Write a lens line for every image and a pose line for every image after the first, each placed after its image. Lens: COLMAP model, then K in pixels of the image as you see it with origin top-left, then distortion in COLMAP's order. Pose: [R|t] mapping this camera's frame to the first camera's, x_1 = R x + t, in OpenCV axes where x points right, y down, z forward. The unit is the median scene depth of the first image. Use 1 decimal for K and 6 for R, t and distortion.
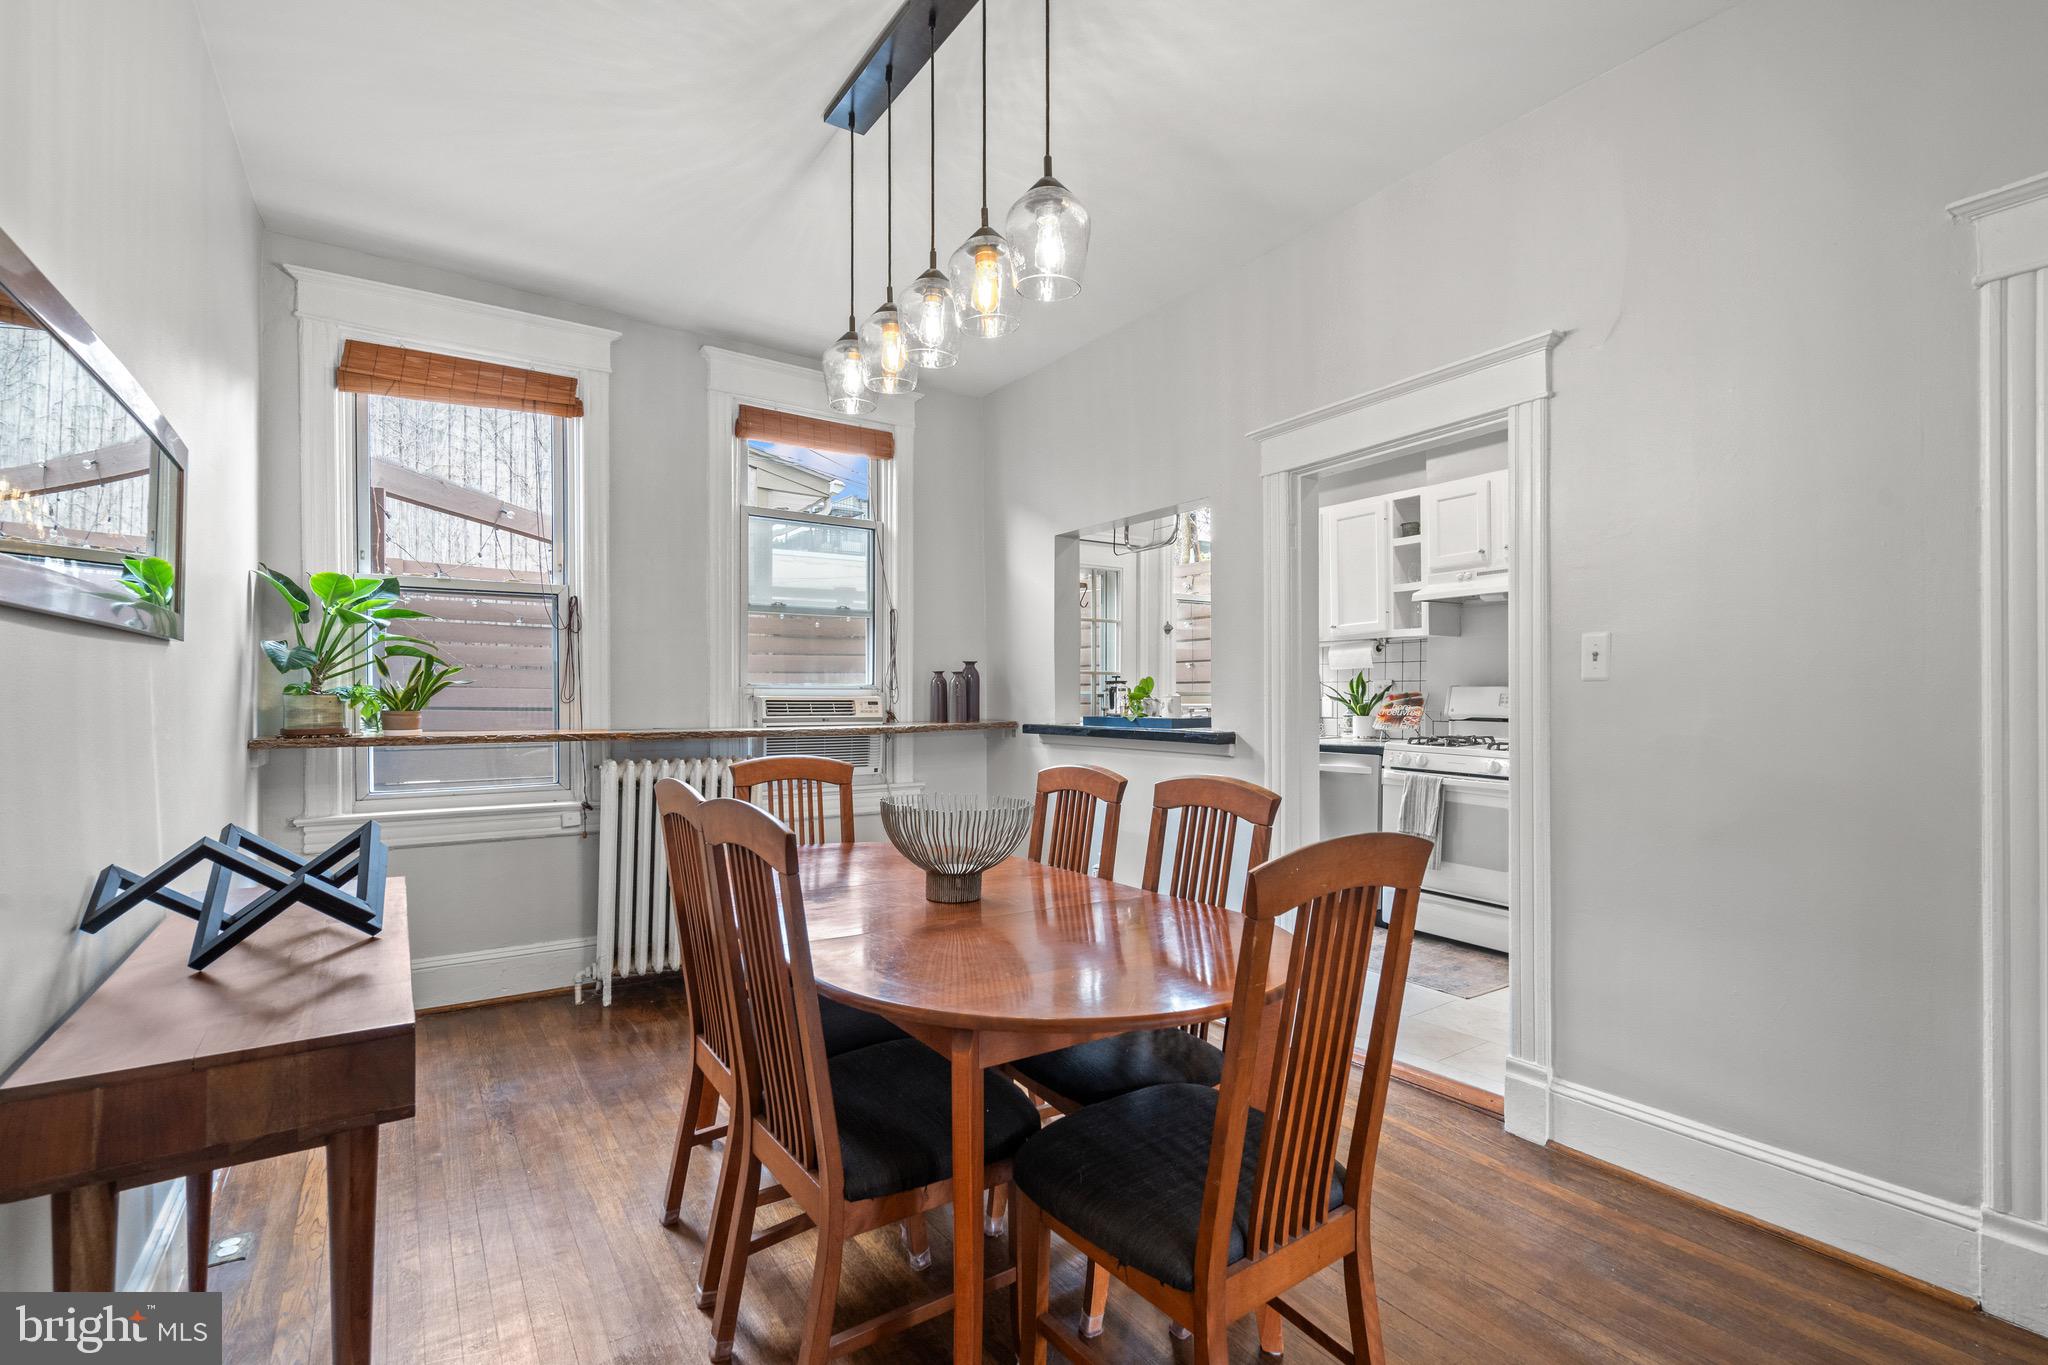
lens RADIAL K [[936.3, 0, 1026.0], [0, 936.3, 697.5], [0, 0, 1]] dist [0.000671, 0.000218]
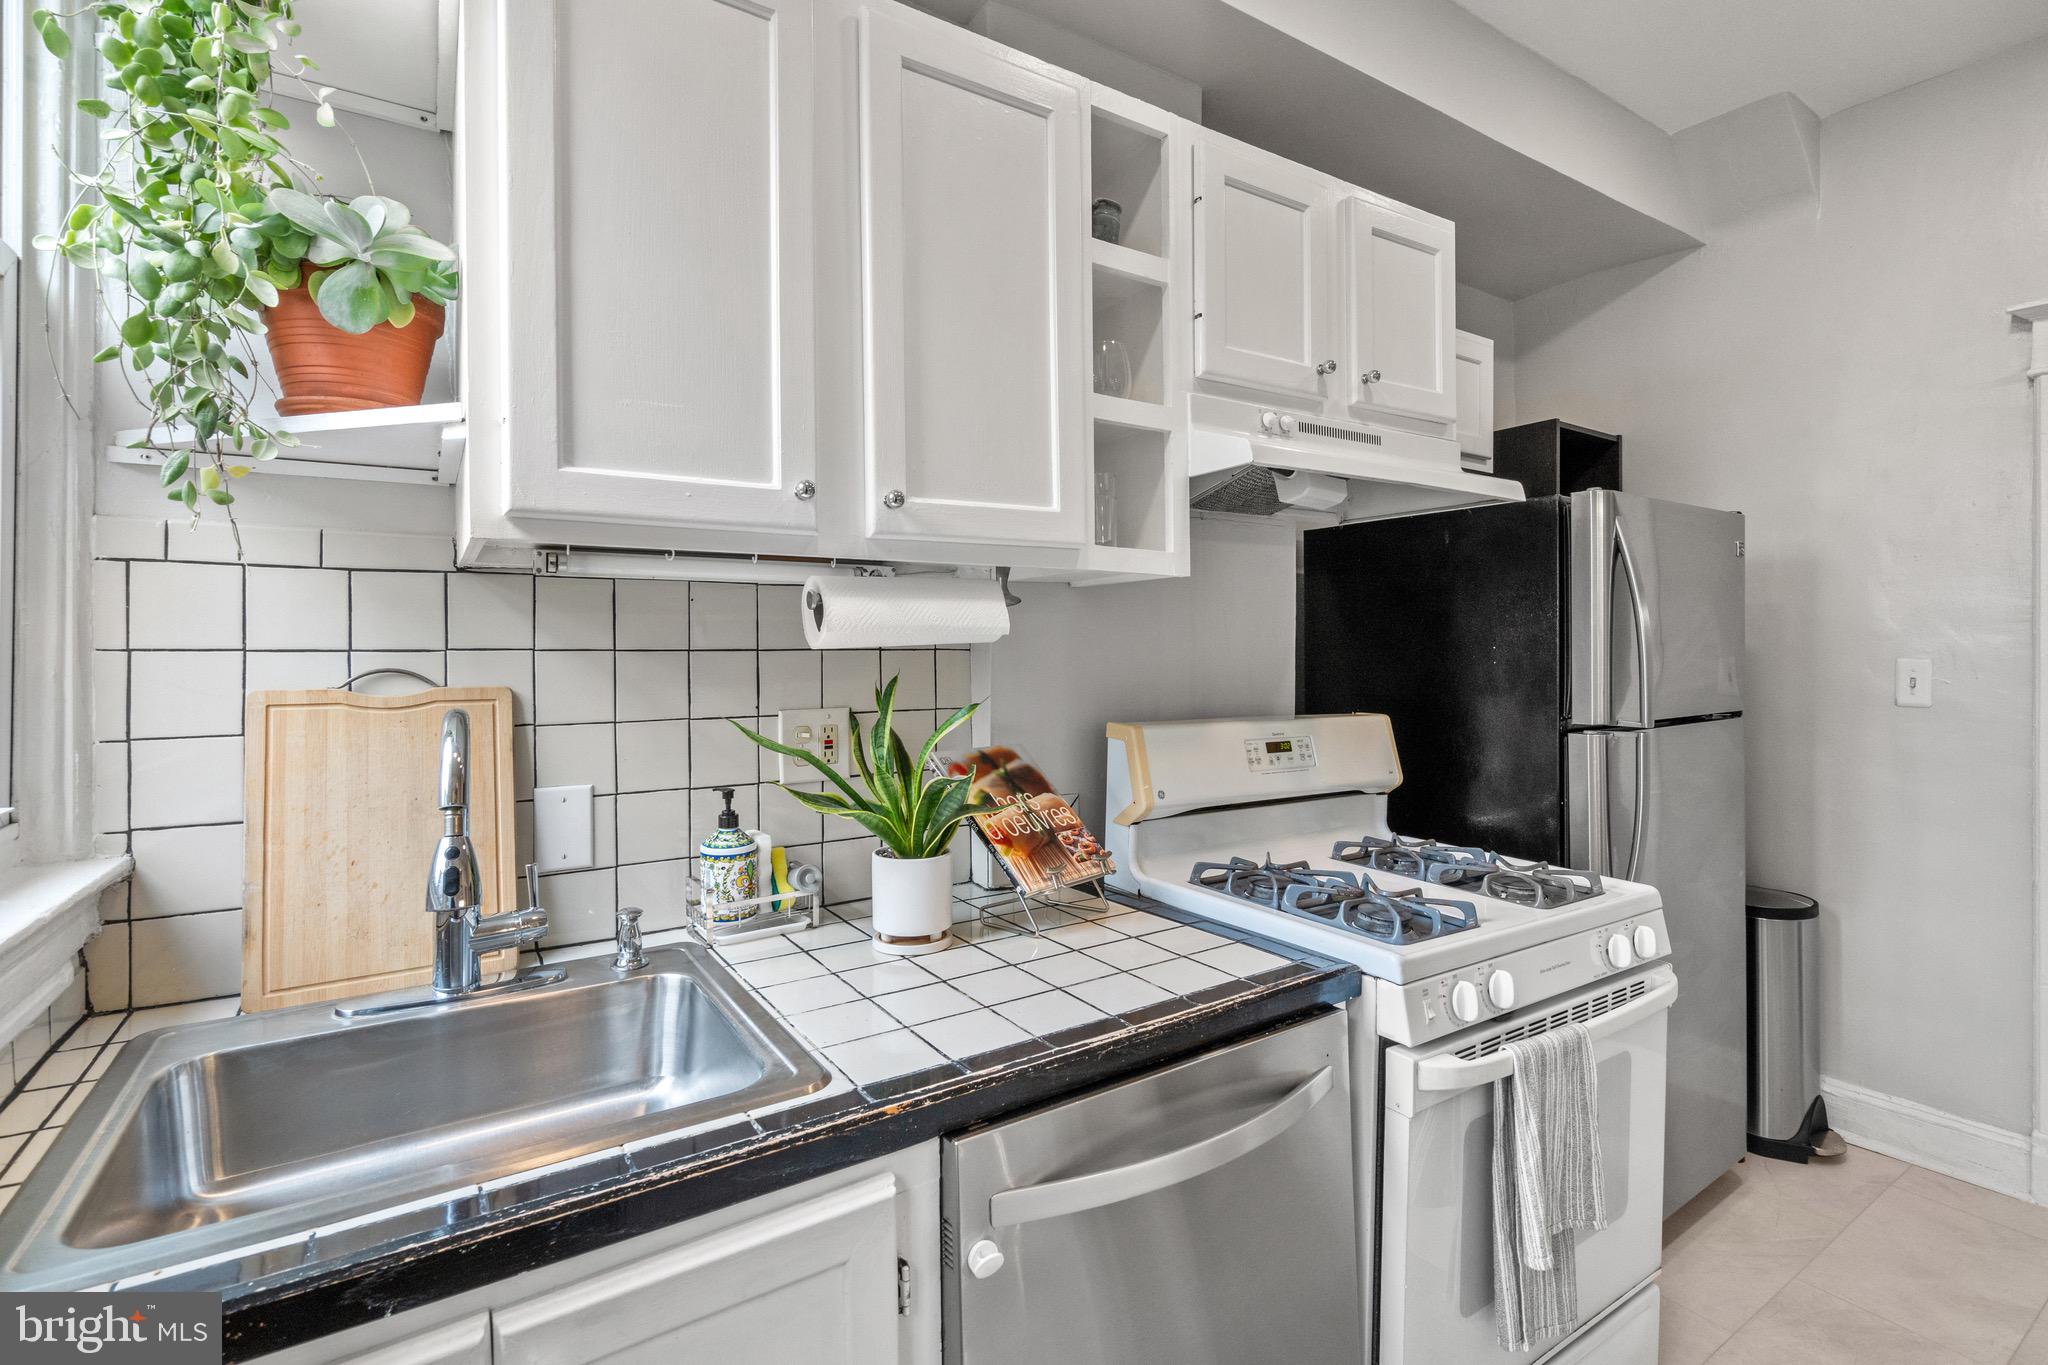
lens RADIAL K [[944.7, 0, 1024.4], [0, 944.7, 657.1], [0, 0, 1]] dist [-0.002511, -0.000169]
pose [[0.022126, -0.007980, 0.999723, 0.097188], [0.007222, 0.999943, 0.007822, -0.040964], [-0.999729, 0.007047, 0.022183, 1.026146]]
